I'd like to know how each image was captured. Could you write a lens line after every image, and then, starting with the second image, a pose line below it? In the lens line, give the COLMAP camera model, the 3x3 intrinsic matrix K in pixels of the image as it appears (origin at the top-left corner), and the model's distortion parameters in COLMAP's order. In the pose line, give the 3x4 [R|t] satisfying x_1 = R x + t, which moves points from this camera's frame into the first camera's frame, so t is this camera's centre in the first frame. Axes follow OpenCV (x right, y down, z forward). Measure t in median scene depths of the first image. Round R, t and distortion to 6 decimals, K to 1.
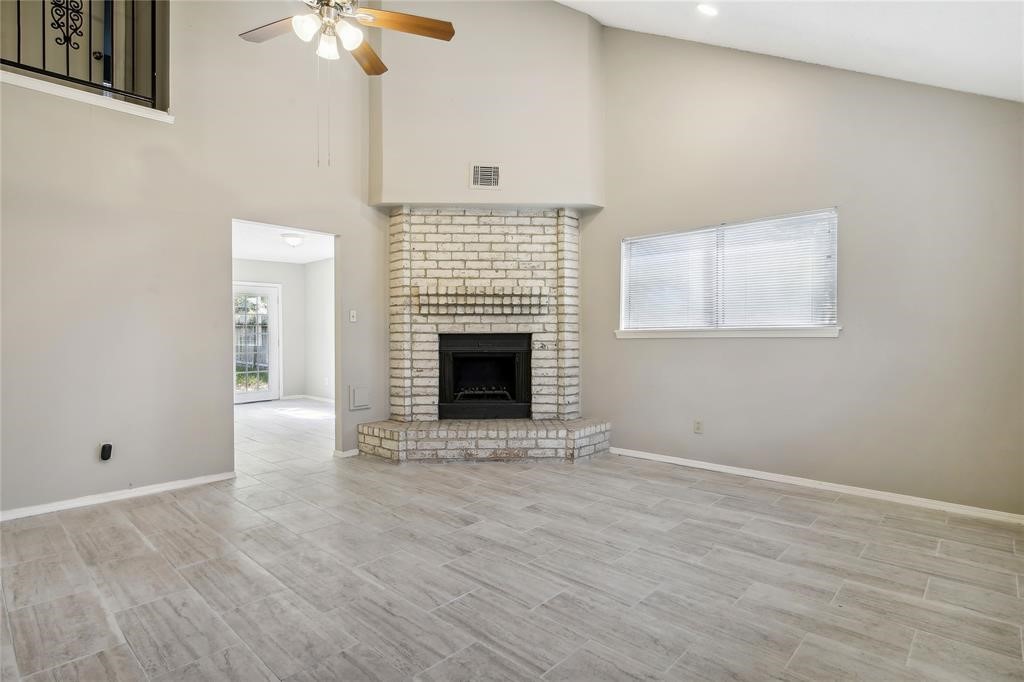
lens RADIAL K [[534.7, 0, 511.4], [0, 534.7, 336.7], [0, 0, 1]] dist [0.001070, -0.000922]
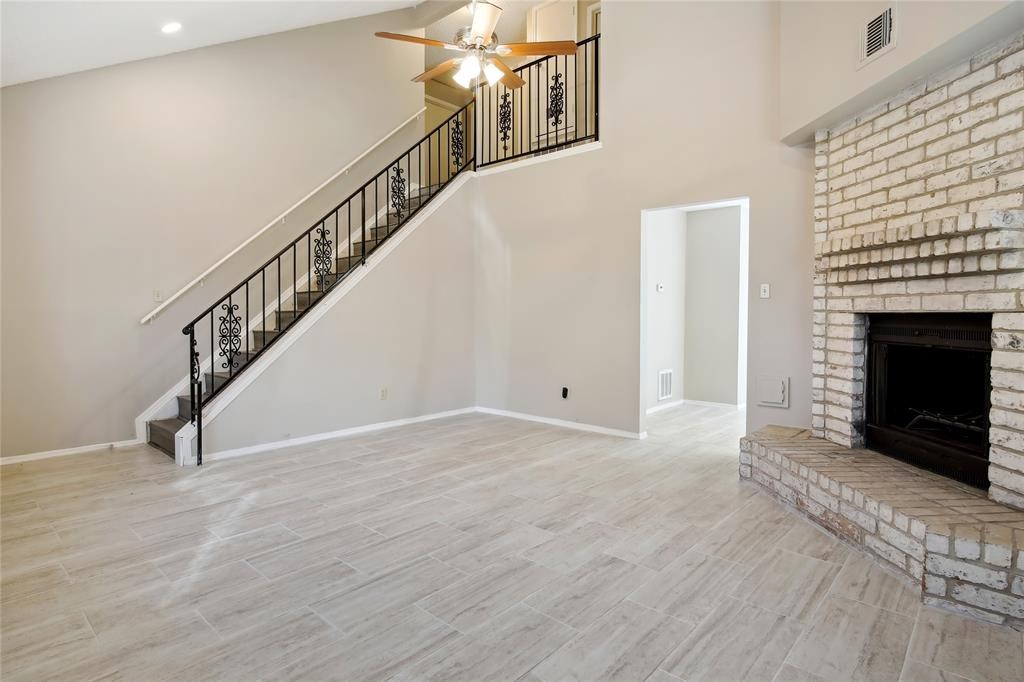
lens RADIAL K [[534.7, 0, 505.6], [0, 534.7, 322.0], [0, 0, 1]] dist [0.001070, -0.000922]
pose [[0.020171, 0.021949, -0.999556, 0.495942], [-0.004664, 0.999750, 0.021859, -0.006826], [0.999786, 0.004221, 0.020268, 0.569795]]
